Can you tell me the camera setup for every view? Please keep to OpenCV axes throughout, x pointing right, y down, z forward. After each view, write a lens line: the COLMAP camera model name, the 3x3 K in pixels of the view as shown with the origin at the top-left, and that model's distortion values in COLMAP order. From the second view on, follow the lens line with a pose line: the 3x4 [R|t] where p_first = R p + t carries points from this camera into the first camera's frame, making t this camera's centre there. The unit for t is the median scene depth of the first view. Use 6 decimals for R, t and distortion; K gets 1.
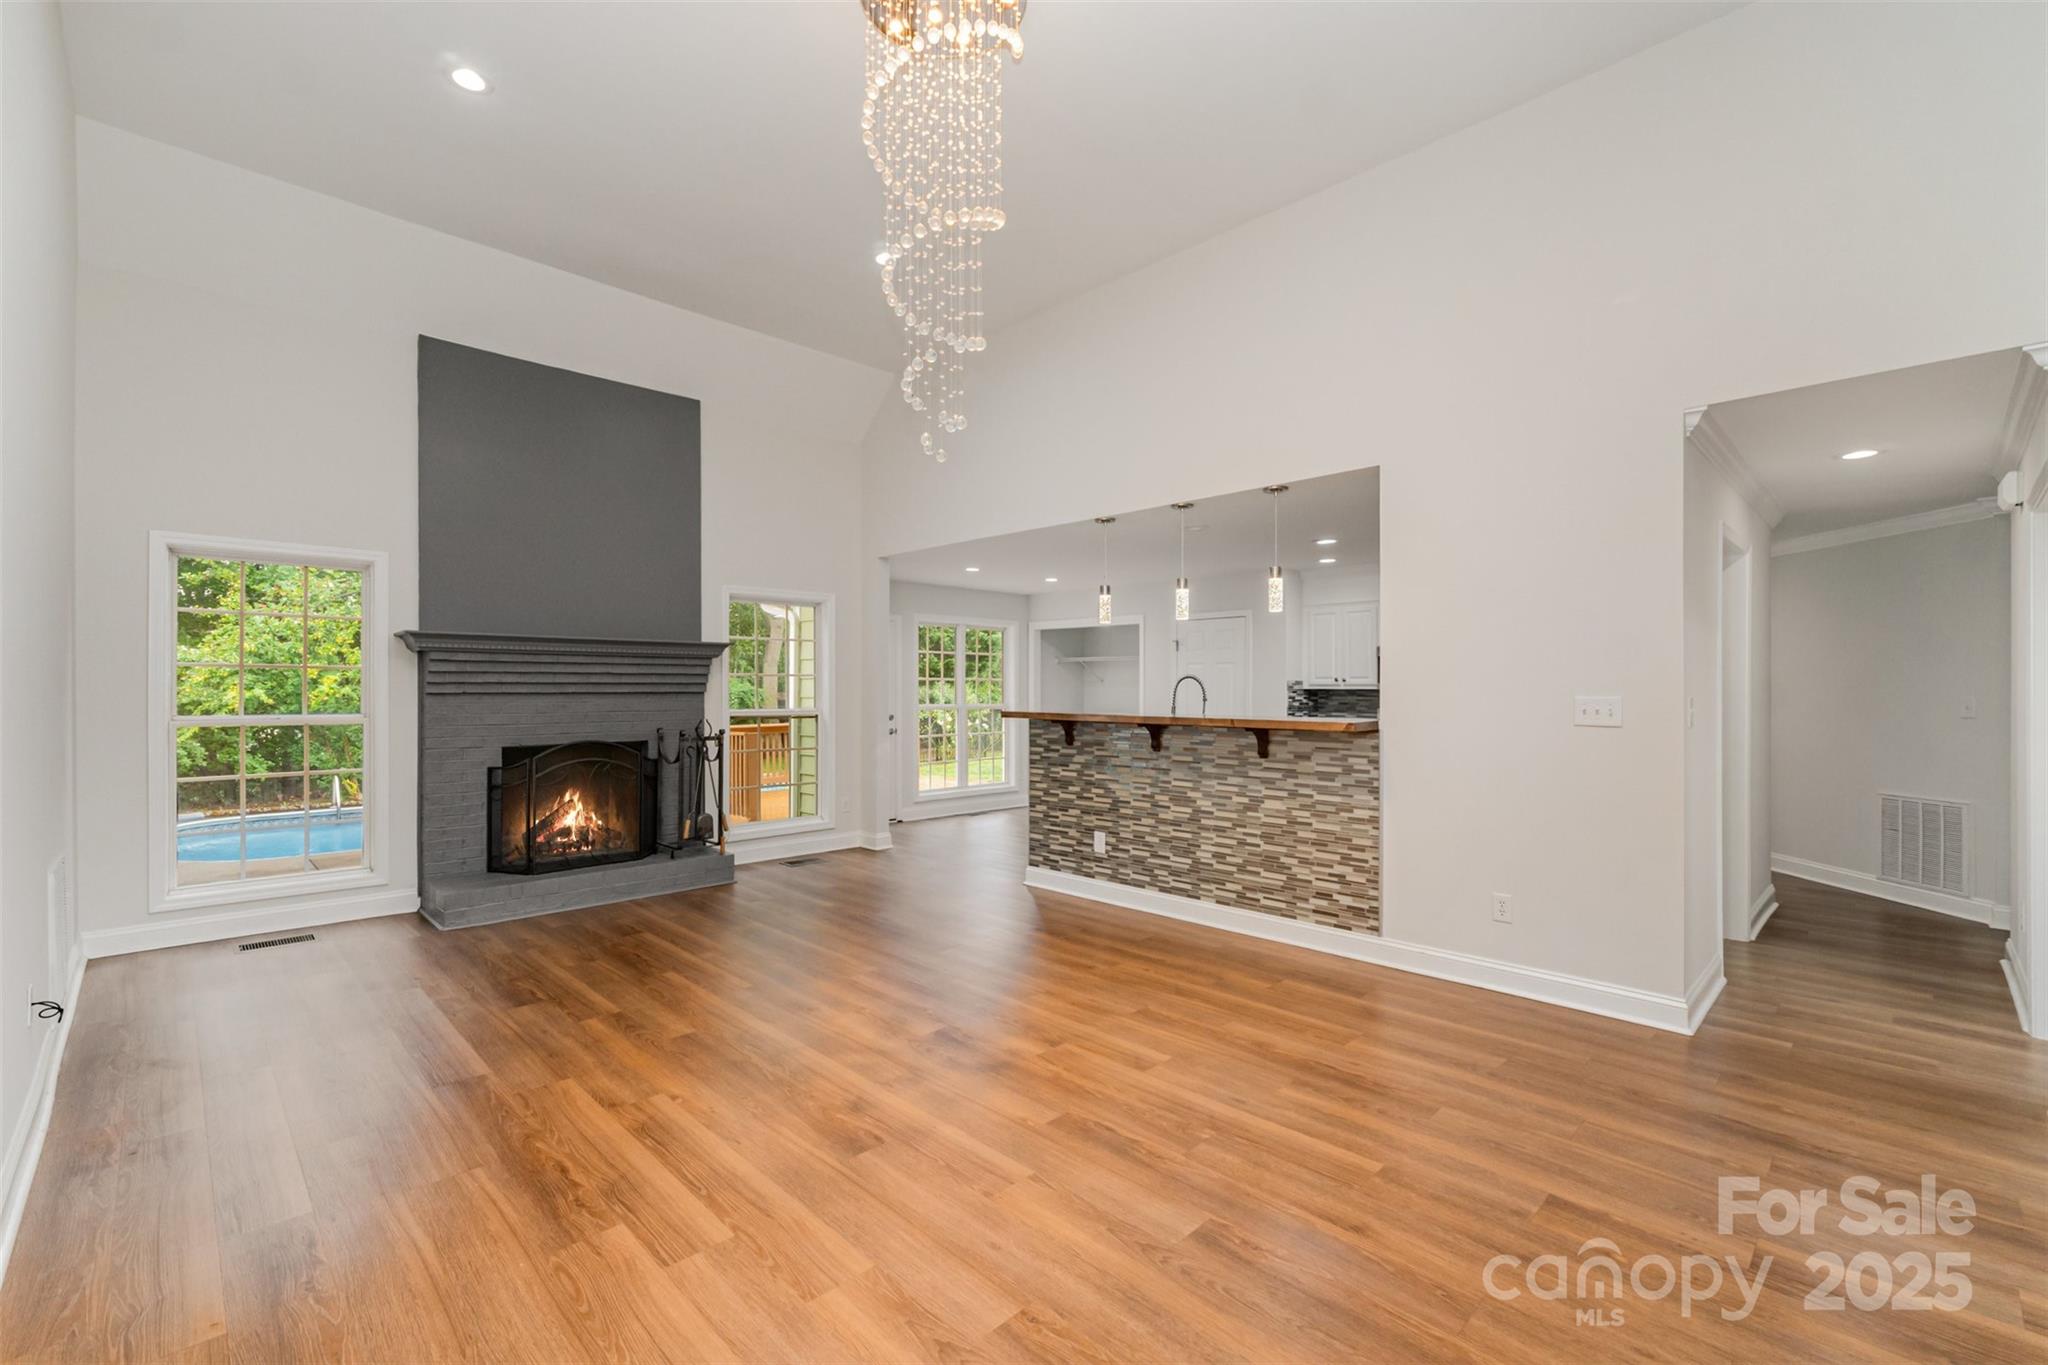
lens RADIAL K [[870.2, 0, 1021.4], [0, 870.2, 690.8], [0, 0, 1]] dist [-0.002060, 0.000307]
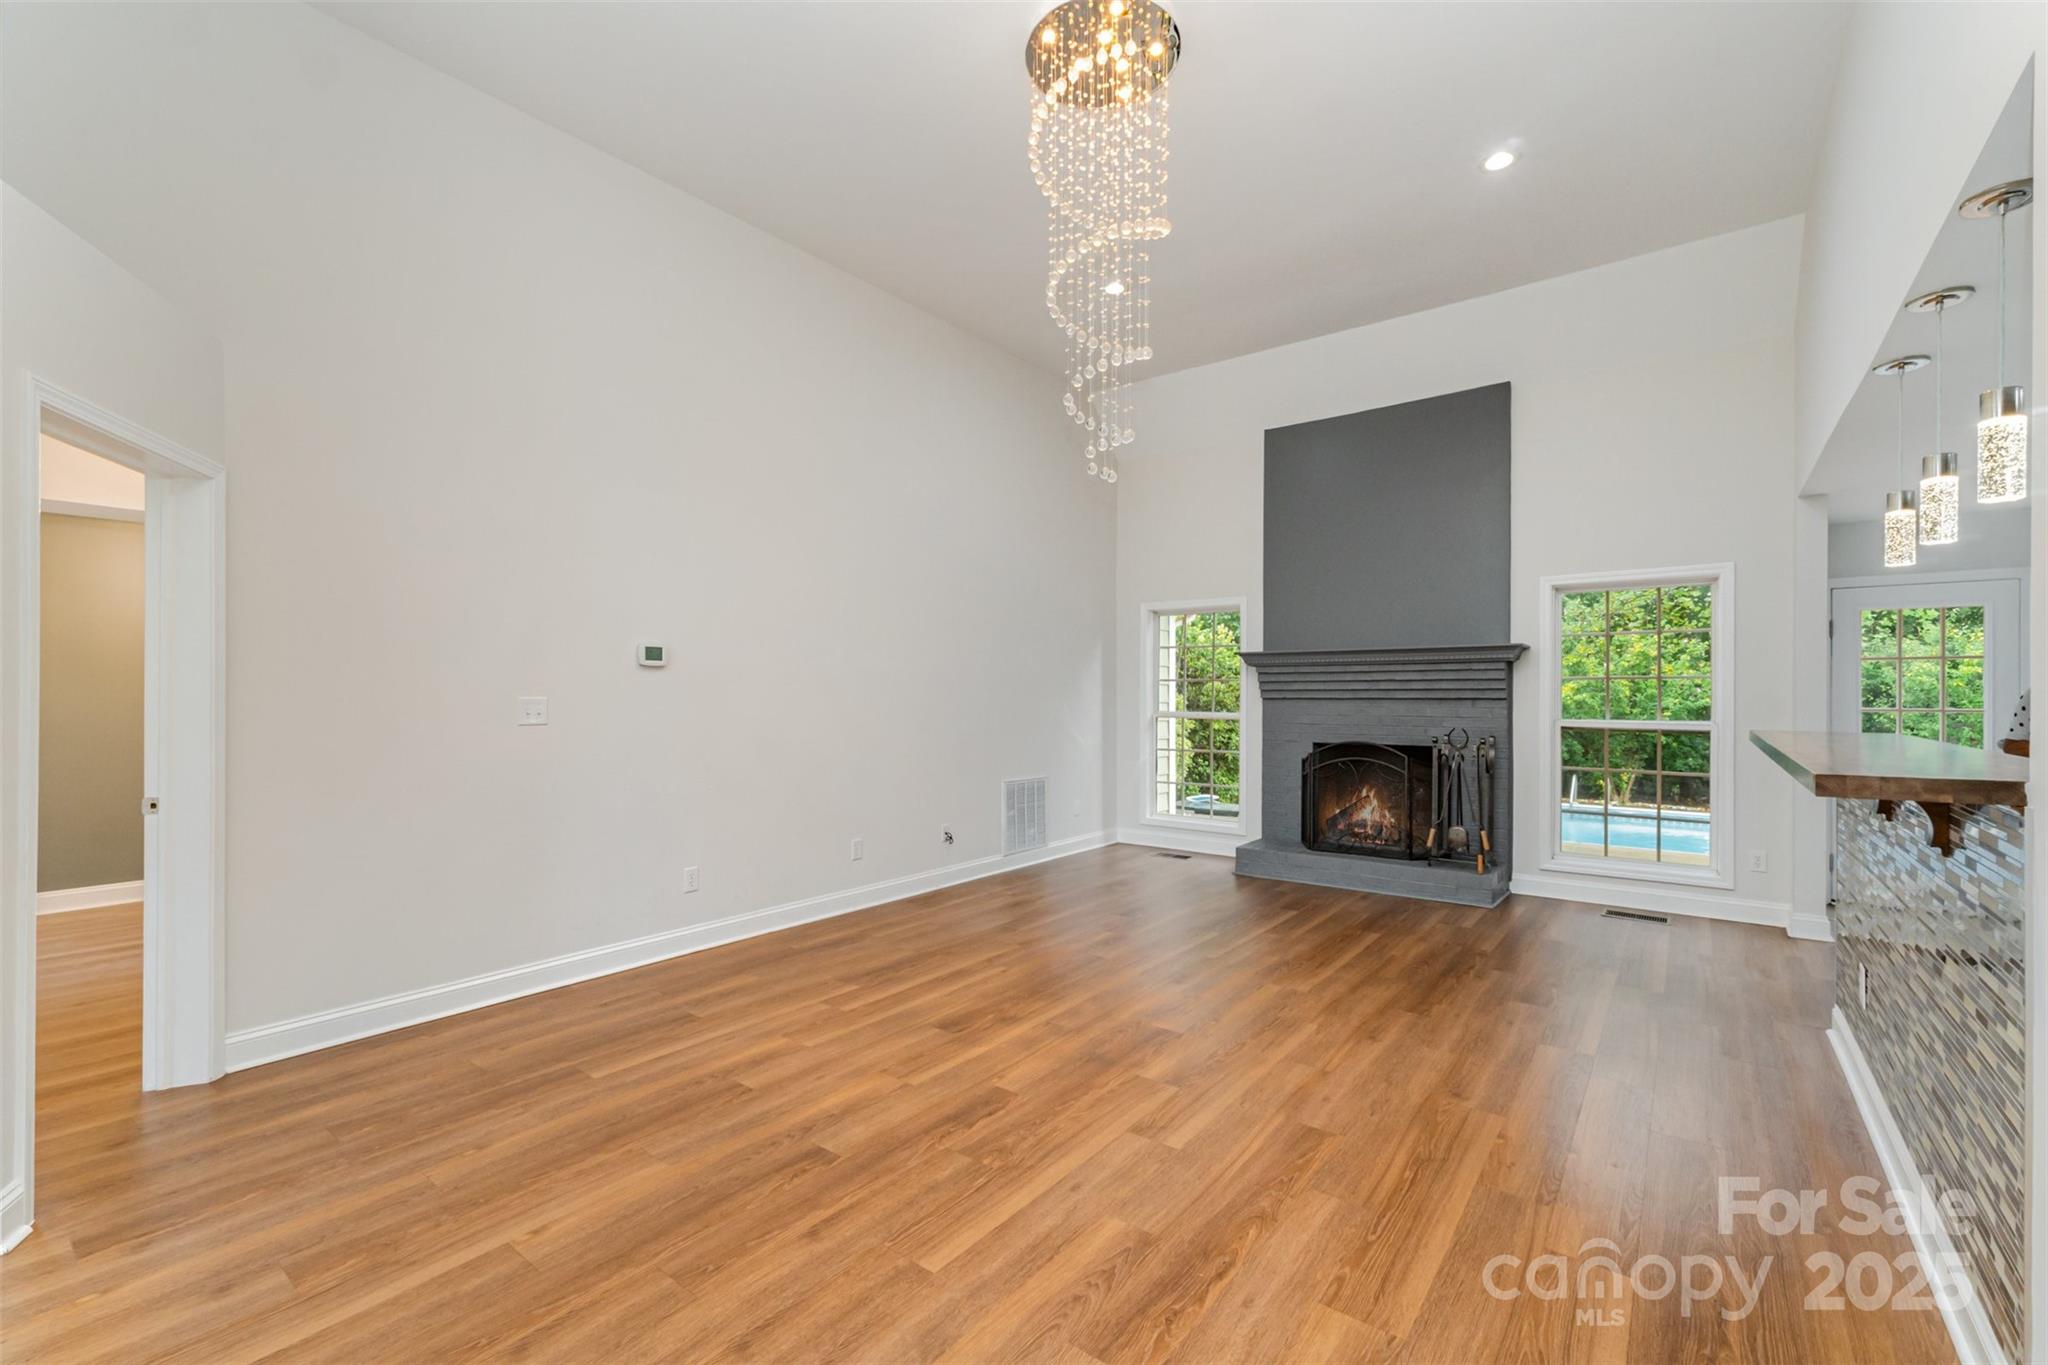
lens RADIAL K [[870.2, 0, 1024.5], [0, 870.2, 698.7], [0, 0, 1]] dist [-0.002060, 0.000307]
pose [[0.135702, 0.003594, -0.990743, 0.631856], [-0.004307, 0.999986, 0.003038, 0.000506], [0.990740, 0.003855, 0.135716, 0.495096]]
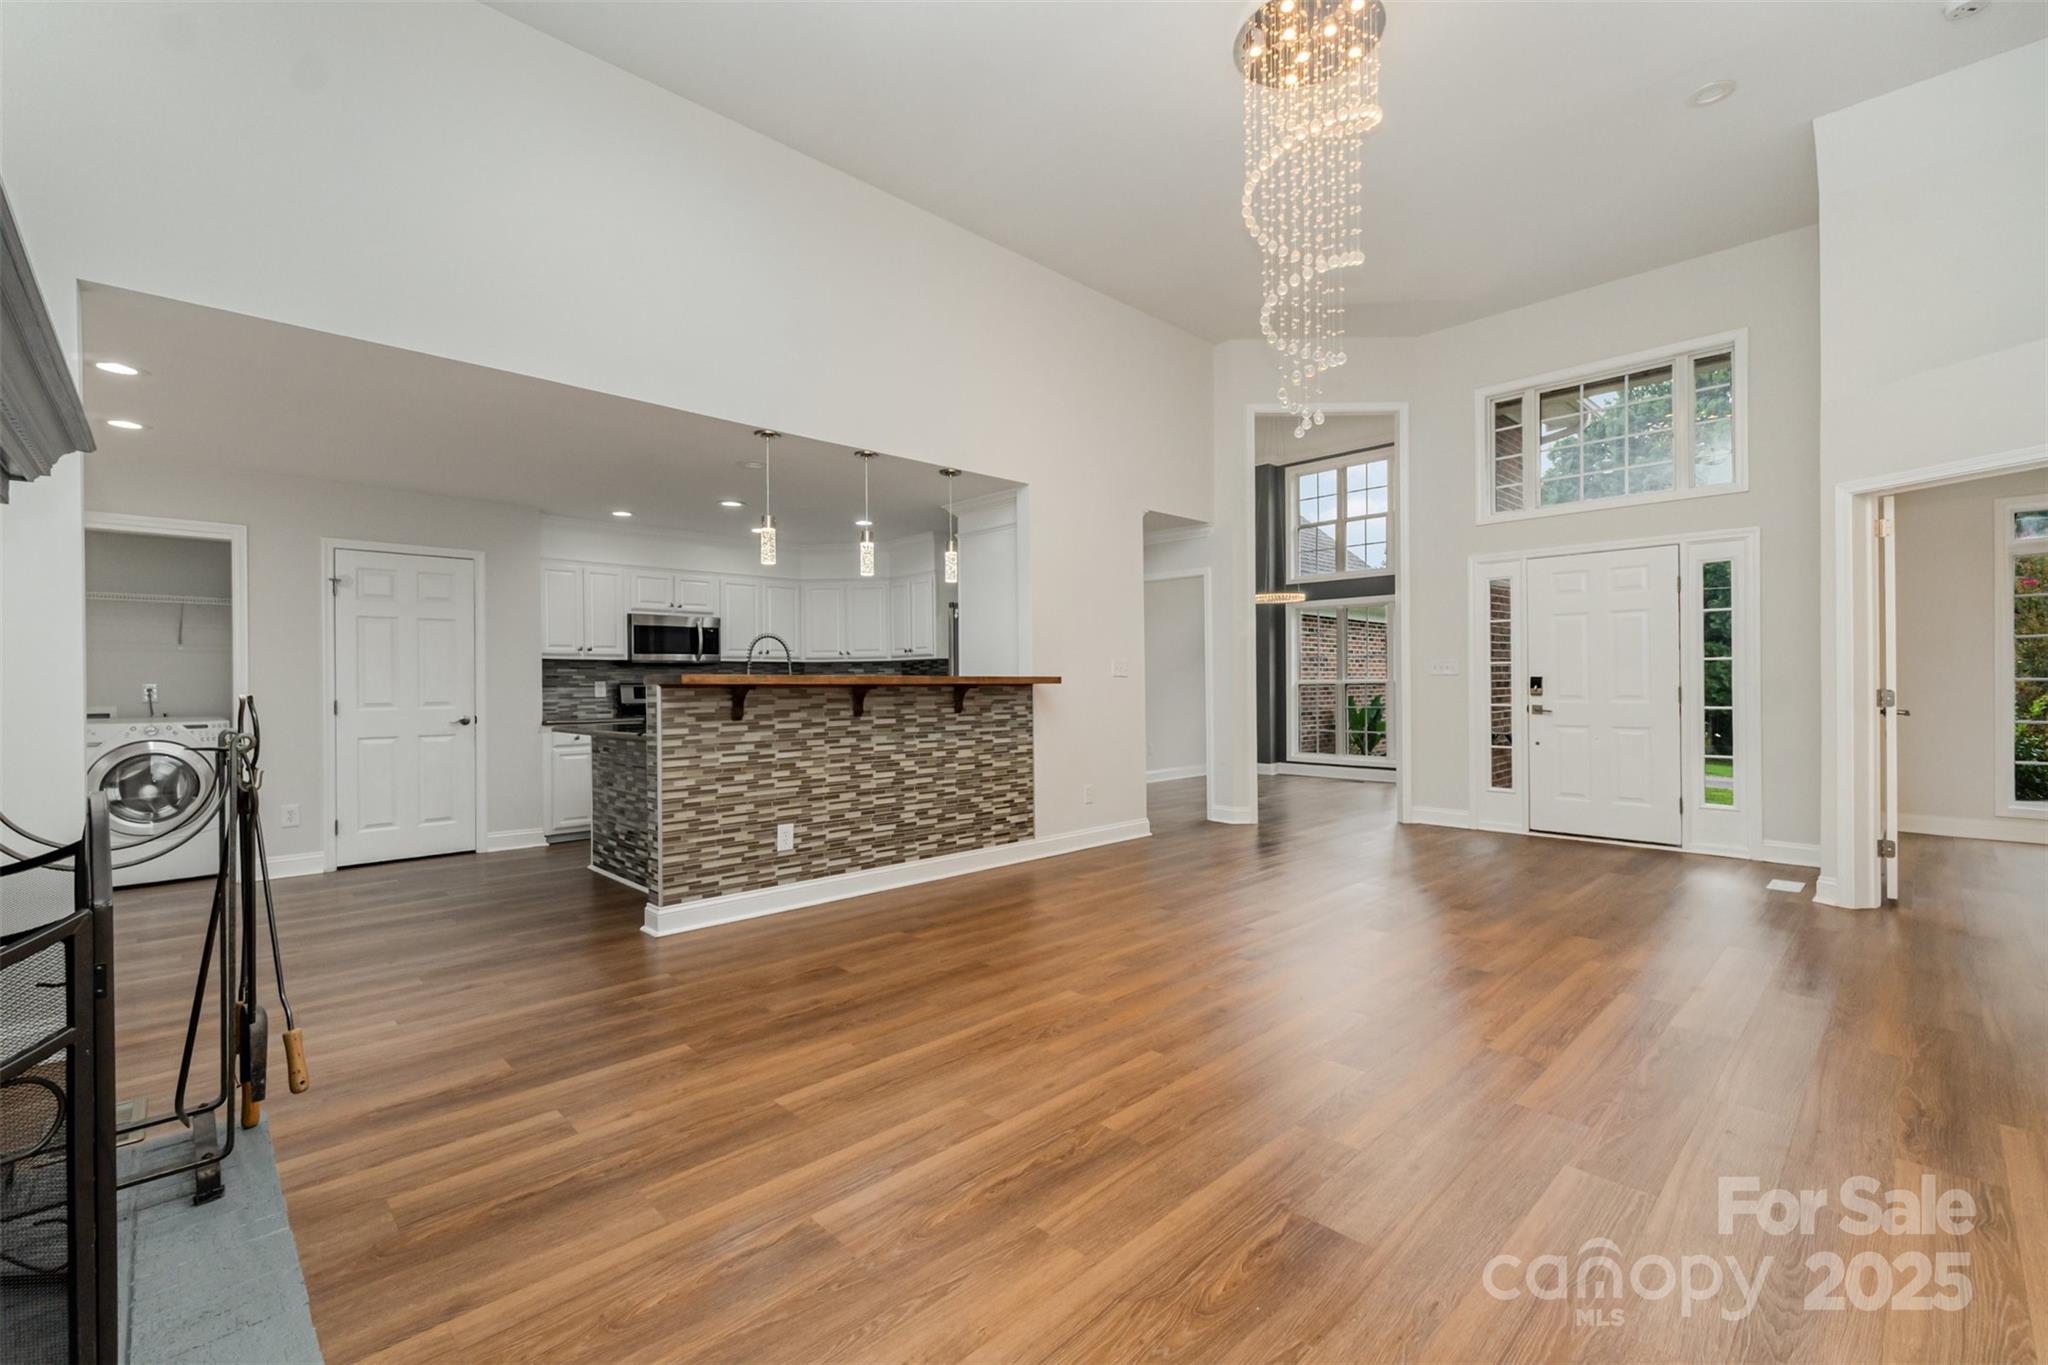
lens RADIAL K [[870.2, 0, 1018.3], [0, 870.2, 680.8], [0, 0, 1]] dist [-0.002060, 0.000307]
pose [[0.015135, -0.001695, 0.999884, -0.823111], [0.005007, 0.999986, 0.001619, 0.034609], [-0.999873, 0.004982, 0.015143, 0.898149]]
